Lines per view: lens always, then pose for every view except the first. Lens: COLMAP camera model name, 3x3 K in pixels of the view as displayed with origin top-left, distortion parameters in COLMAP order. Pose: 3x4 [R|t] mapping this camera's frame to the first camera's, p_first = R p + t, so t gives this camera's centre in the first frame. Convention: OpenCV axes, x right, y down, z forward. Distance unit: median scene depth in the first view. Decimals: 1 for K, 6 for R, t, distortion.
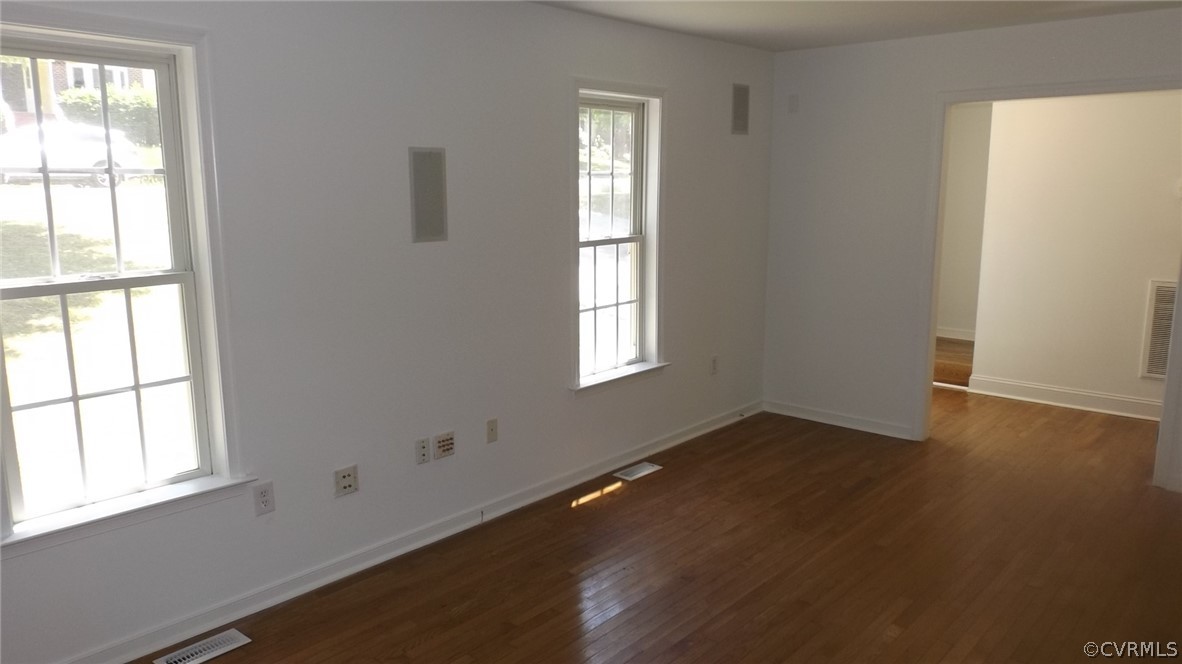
lens RADIAL K [[851.5, 0, 591.0], [0, 851.5, 332.0], [0, 0, 1]] dist [0.016366, -0.029189]
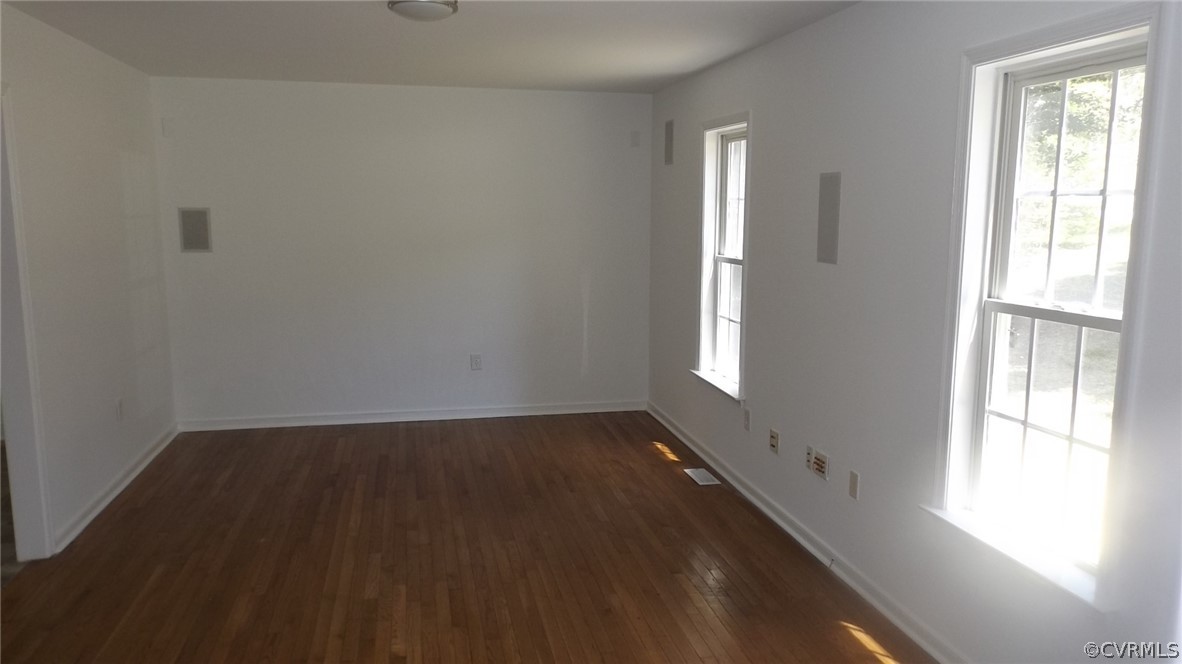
lens RADIAL K [[851.5, 0, 591.0], [0, 851.5, 332.0], [0, 0, 1]] dist [0.016366, -0.029189]
pose [[-0.586773, 0.119622, -0.800867, 0.886026], [-0.149213, 0.956119, 0.252135, -0.262753], [0.795885, 0.267446, -0.543175, 1.472489]]
